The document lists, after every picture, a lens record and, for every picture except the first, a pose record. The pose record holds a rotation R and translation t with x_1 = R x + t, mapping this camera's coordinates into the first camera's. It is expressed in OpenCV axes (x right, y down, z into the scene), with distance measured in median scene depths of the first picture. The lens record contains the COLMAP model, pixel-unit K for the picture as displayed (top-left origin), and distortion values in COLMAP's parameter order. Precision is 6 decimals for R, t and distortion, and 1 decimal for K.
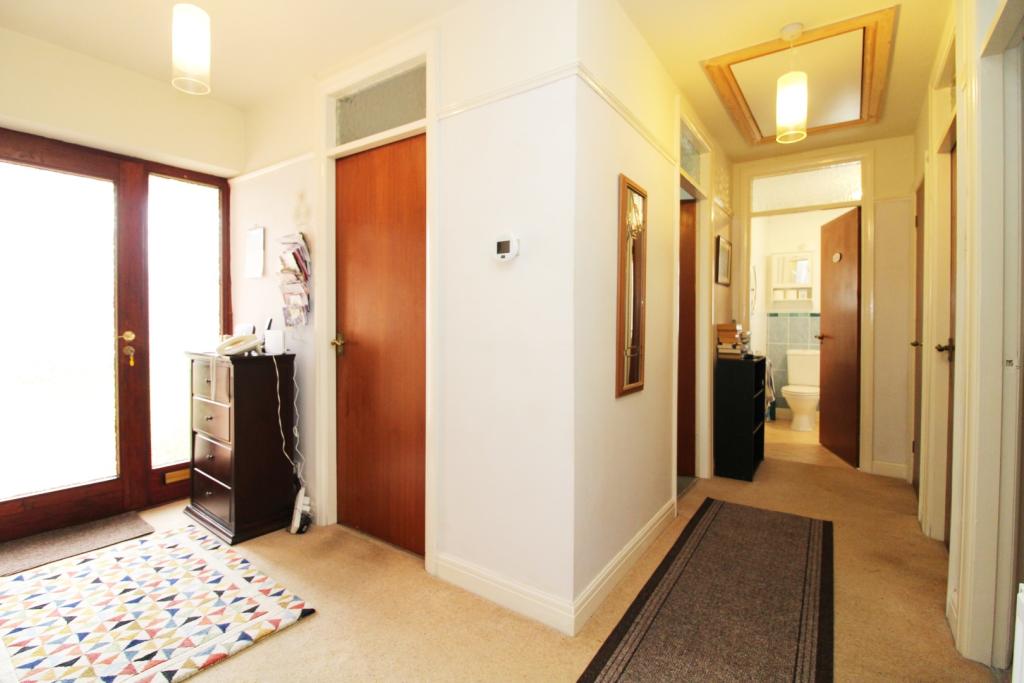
lens RADIAL K [[474.0, 0, 510.3], [0, 474.0, 333.1], [0, 0, 1]] dist [-0.002045, -0.000473]
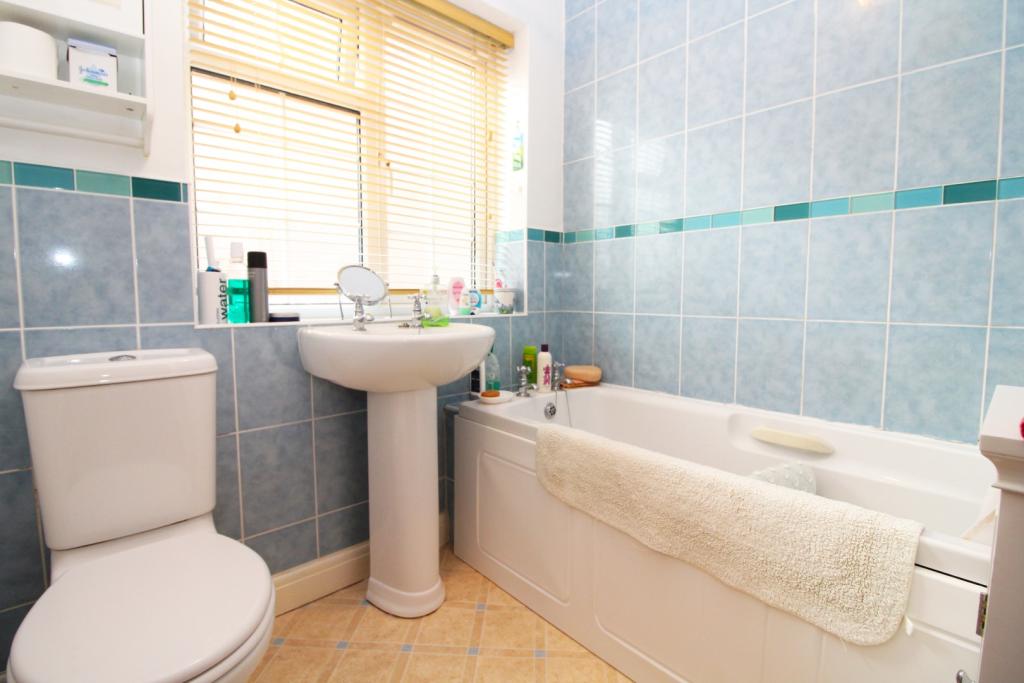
lens RADIAL K [[474.0, 0, 509.7], [0, 474.0, 334.6], [0, 0, 1]] dist [-0.002045, -0.000473]
pose [[0.209715, -0.075298, 0.974859, 0.453017], [0.023773, 0.997128, 0.071904, 0.016202], [-0.977473, 0.008096, 0.210903, 0.784840]]
